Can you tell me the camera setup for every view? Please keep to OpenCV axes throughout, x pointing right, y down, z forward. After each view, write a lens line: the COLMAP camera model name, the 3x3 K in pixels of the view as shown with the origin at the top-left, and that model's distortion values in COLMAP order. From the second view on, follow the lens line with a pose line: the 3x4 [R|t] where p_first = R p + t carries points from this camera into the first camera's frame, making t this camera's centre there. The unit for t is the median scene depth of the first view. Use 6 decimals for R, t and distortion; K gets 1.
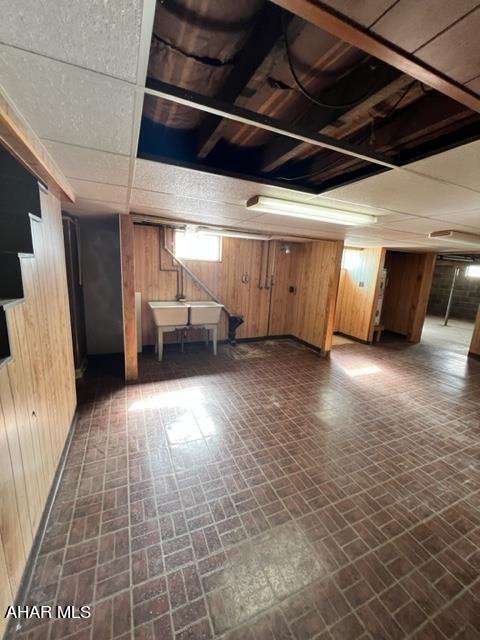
lens RADIAL K [[258.8, 0, 241.7], [0, 258.8, 321.5], [0, 0, 1]] dist [0.003211, 0.000455]
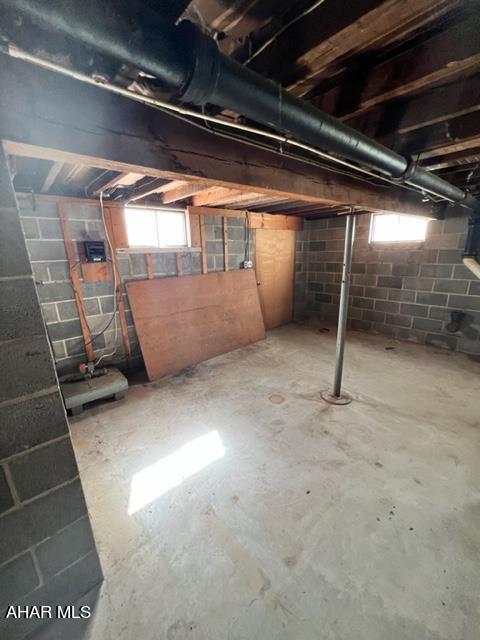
lens RADIAL K [[258.8, 0, 240.9], [0, 258.8, 316.5], [0, 0, 1]] dist [0.003211, 0.000455]
pose [[0.958842, -0.140699, 0.246628, 0.966393], [0.126292, 0.989276, 0.073373, -0.202077], [-0.254307, -0.039206, 0.966328, 1.145622]]
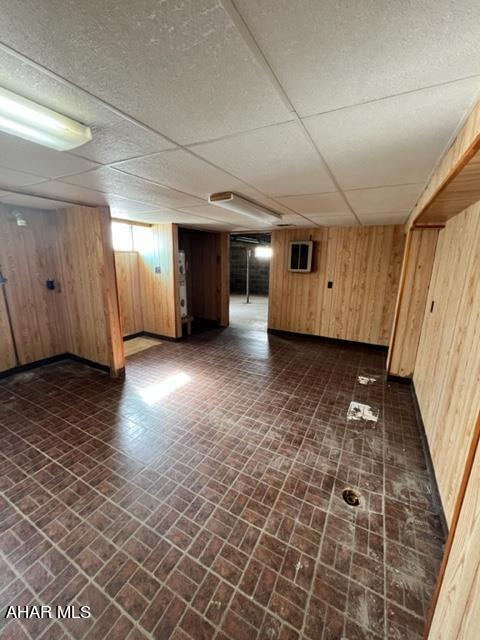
lens RADIAL K [[258.8, 0, 238.9], [0, 258.8, 320.6], [0, 0, 1]] dist [0.003211, 0.000455]
pose [[0.800900, -0.175075, 0.572632, 0.184265], [0.147298, 0.984520, 0.094990, -0.029839], [-0.580398, 0.008270, 0.814291, 0.210442]]
